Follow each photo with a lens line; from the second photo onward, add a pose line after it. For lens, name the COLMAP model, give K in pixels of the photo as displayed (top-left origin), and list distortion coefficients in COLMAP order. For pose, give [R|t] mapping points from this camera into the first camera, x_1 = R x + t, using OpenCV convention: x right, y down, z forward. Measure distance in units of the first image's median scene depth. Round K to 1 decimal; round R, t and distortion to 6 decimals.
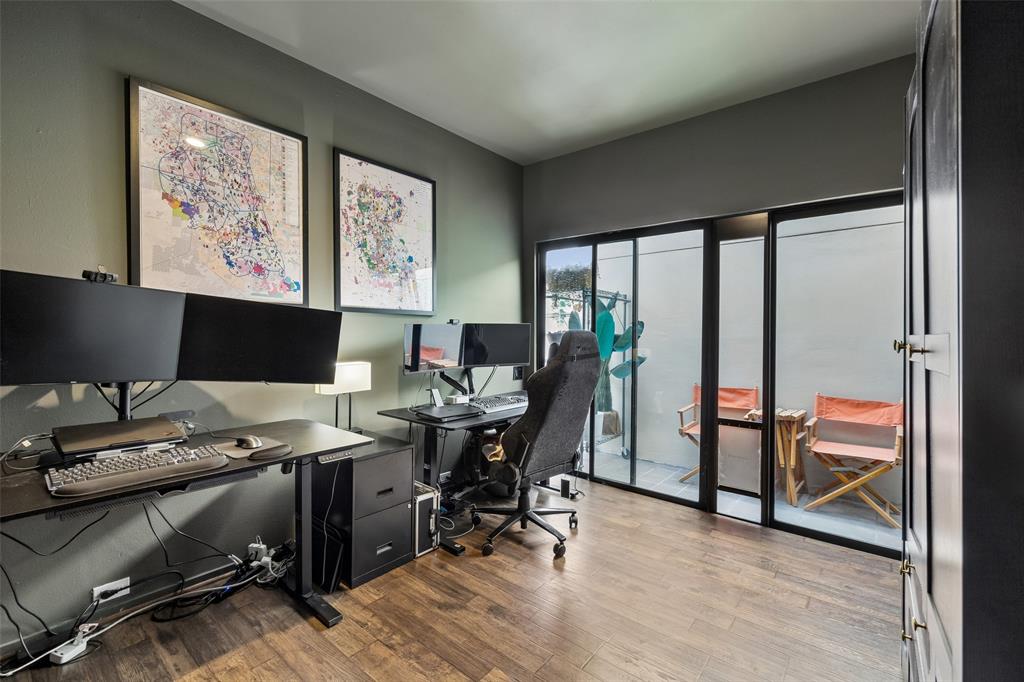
lens RADIAL K [[455.6, 0, 518.6], [0, 455.6, 335.8], [0, 0, 1]] dist [-0.013499, 0.001454]
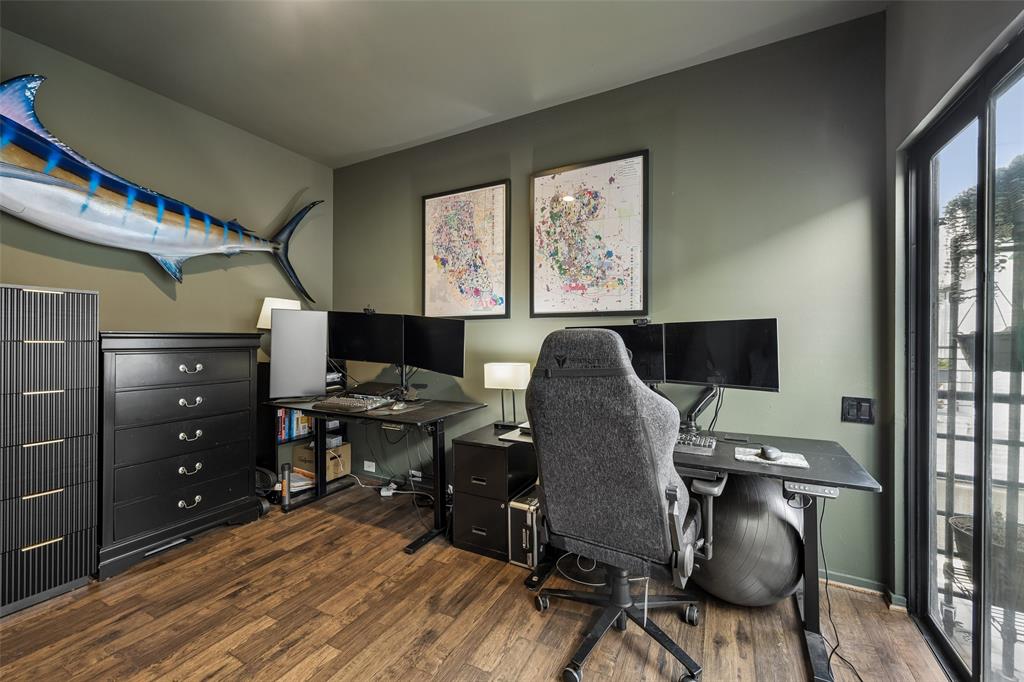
lens RADIAL K [[415.8, 0, 505.6], [0, 415.8, 338.5], [0, 0, 1]] dist [0.009741, 0.000449]
pose [[0.167181, -0.003197, -0.985921, 0.576471], [-0.002379, 0.999991, -0.003646, 0.001176], [0.985923, 0.002955, 0.167171, 0.713049]]
